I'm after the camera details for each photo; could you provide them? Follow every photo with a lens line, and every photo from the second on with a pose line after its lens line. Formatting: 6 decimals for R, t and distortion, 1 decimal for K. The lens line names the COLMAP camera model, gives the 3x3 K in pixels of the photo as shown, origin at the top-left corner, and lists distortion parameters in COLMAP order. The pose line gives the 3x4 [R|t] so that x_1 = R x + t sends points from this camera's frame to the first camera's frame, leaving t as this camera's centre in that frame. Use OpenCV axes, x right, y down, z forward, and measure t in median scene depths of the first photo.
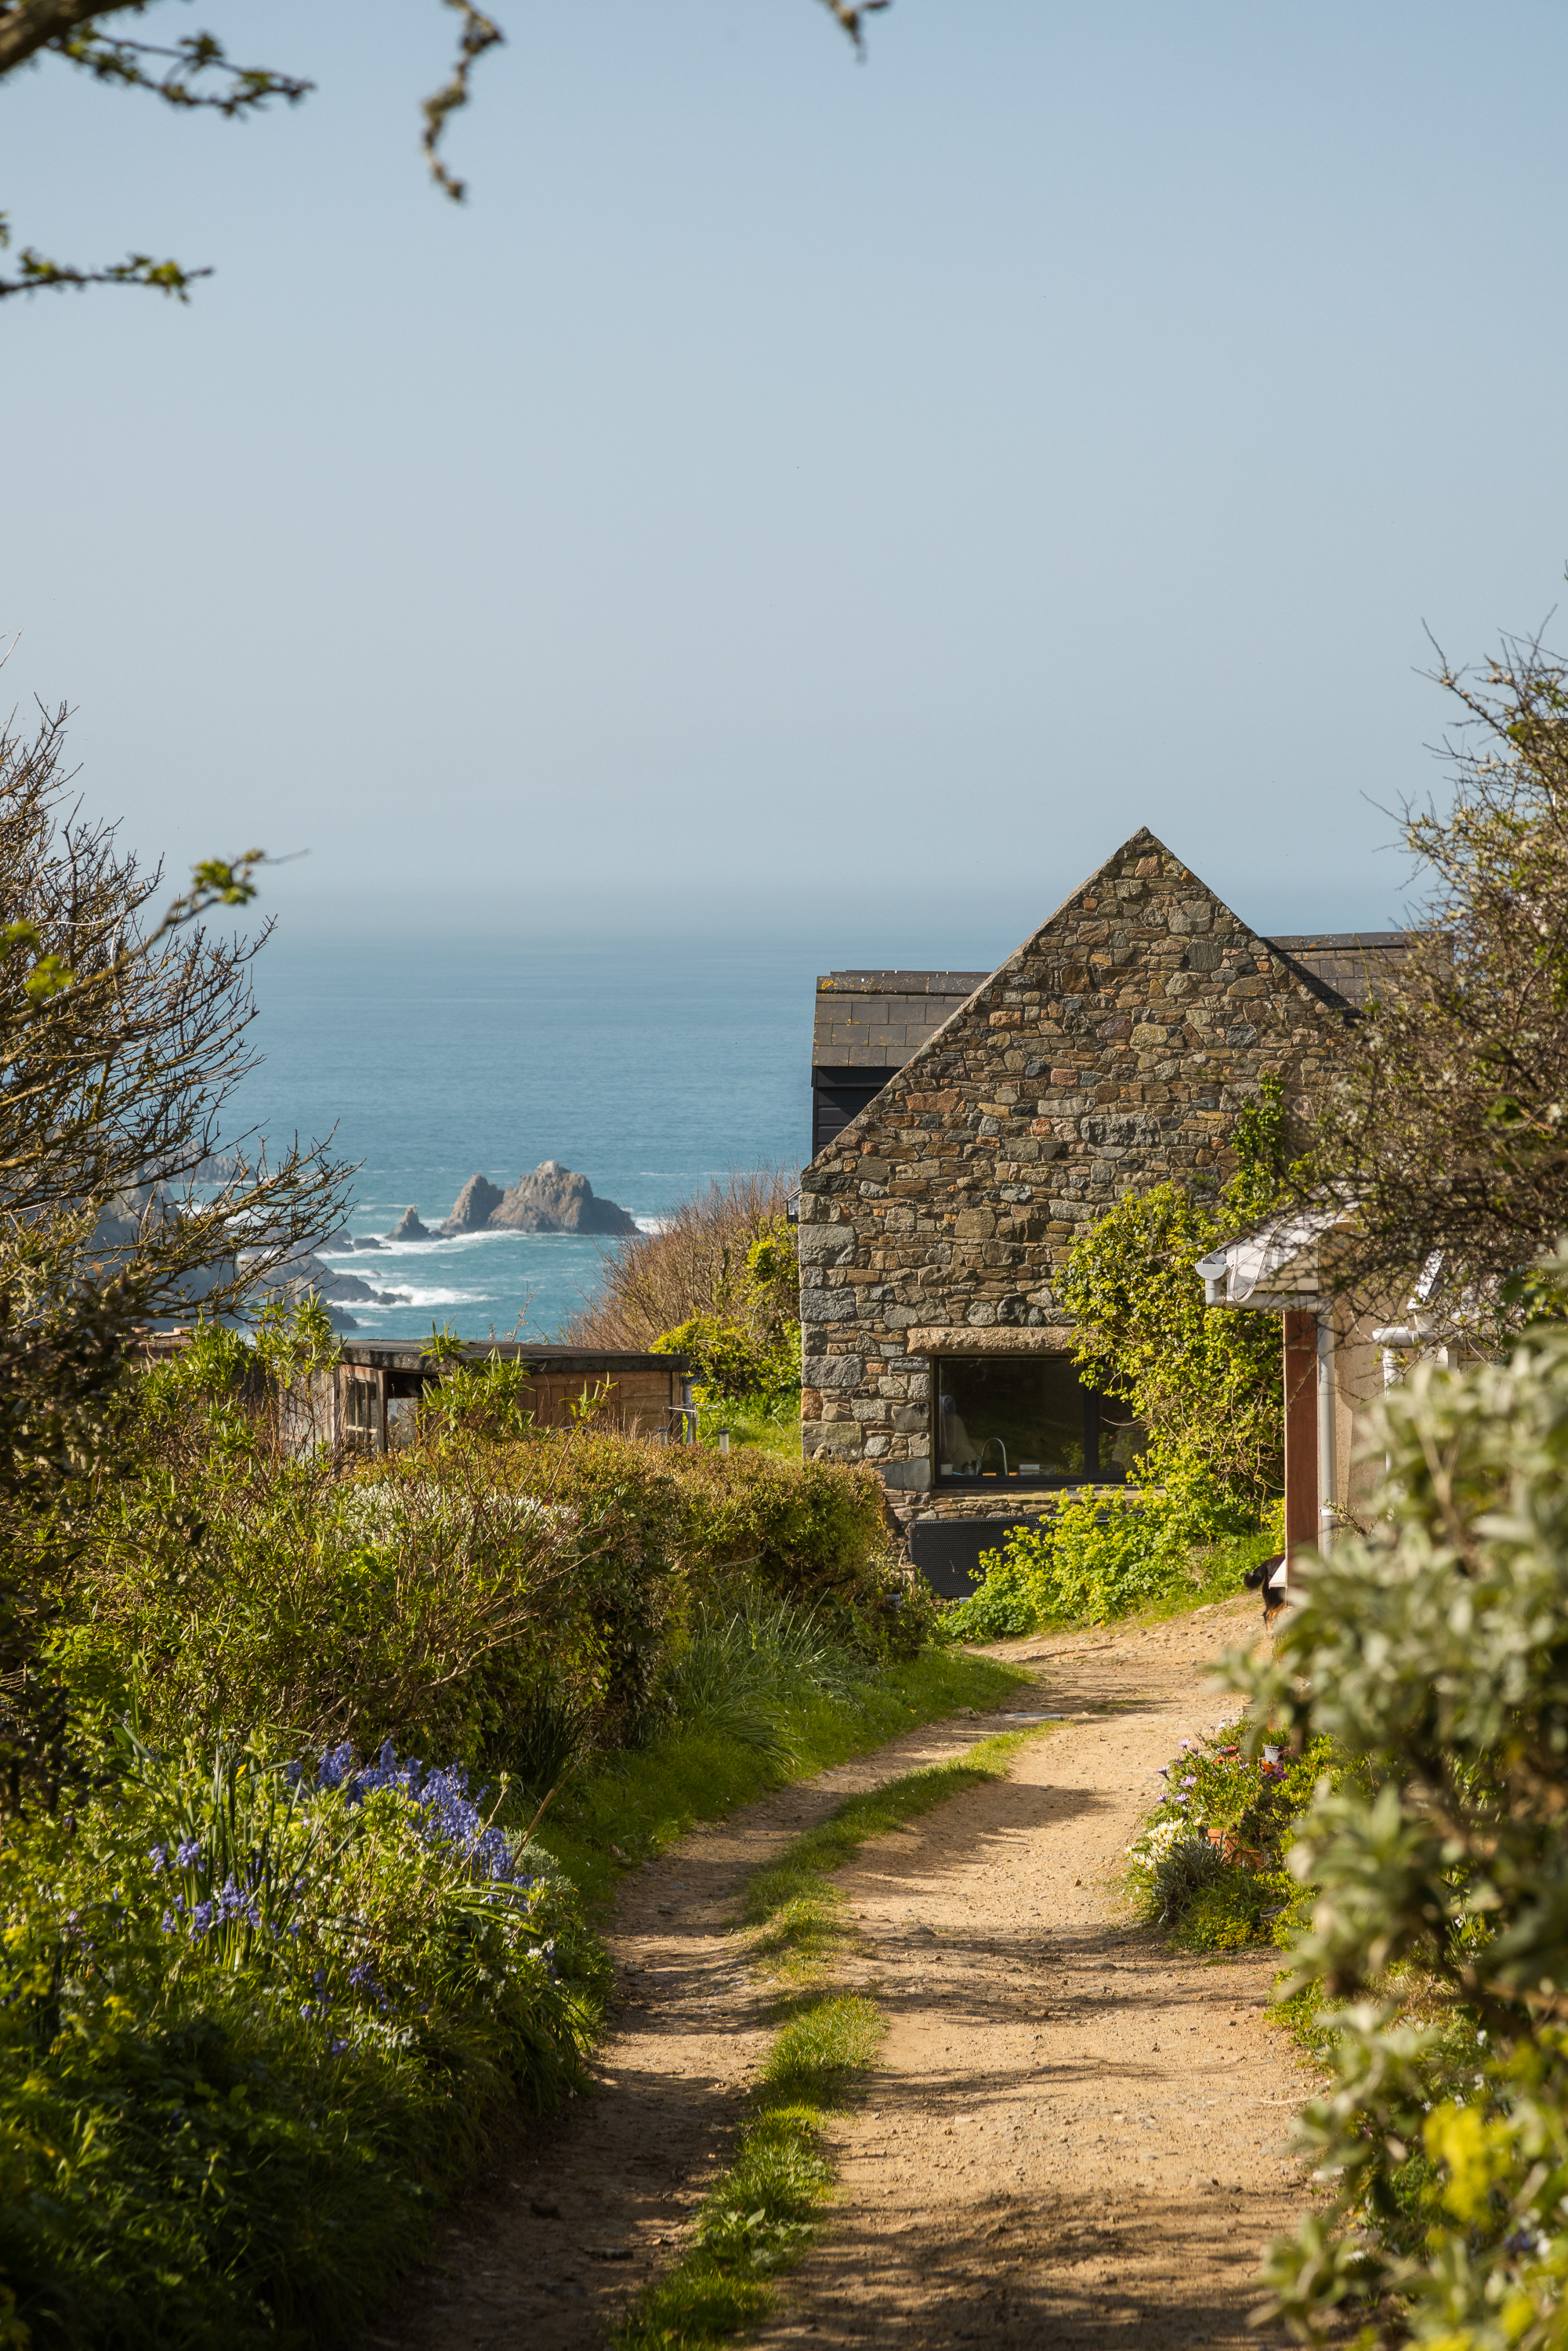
lens RADIAL K [[6439.7, 0, 784.0], [0, 6439.7, 1175.5], [0, 0, 1]] dist [0.051882, 0.126811]
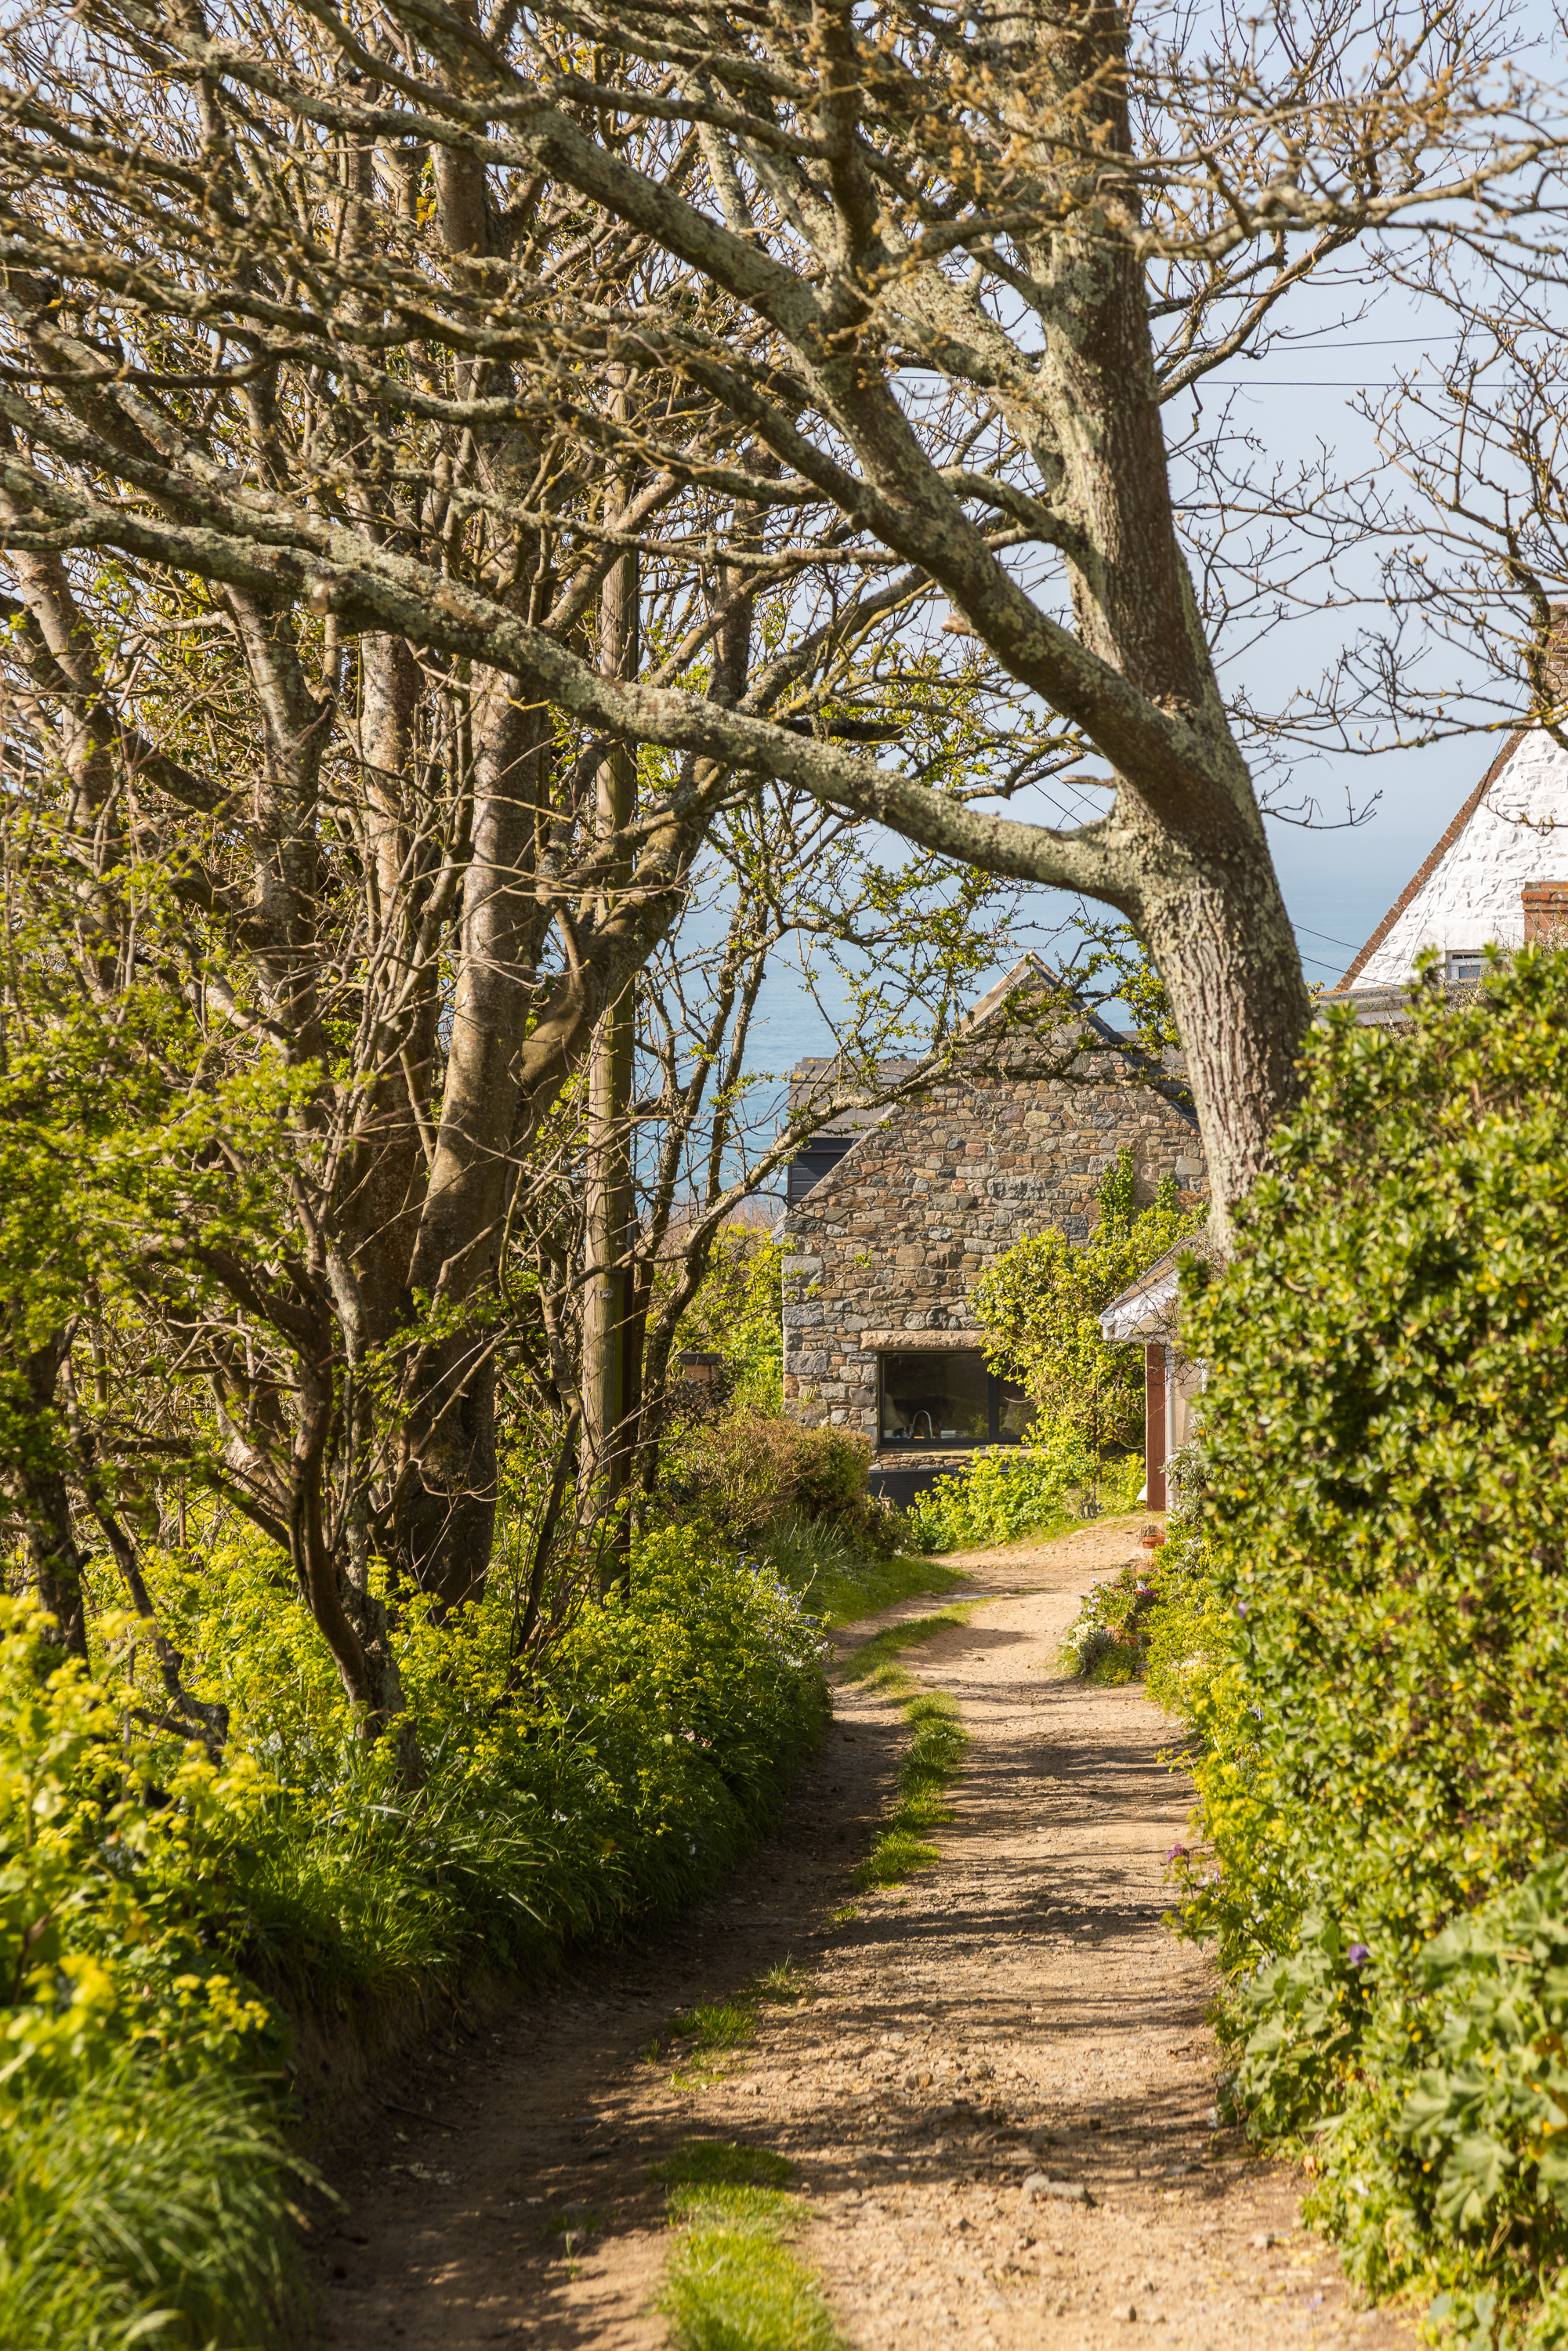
lens RADIAL K [[6620.7, 0, 784.0], [0, 6620.7, 1175.5], [0, 0, 1]] dist [-0.029067, -0.039325]
pose [[0.999597, 0.002705, 0.028275, -0.037536], [-0.002879, 0.999977, 0.006128, -0.018279], [-0.028258, -0.006207, 0.999581, -0.415894]]
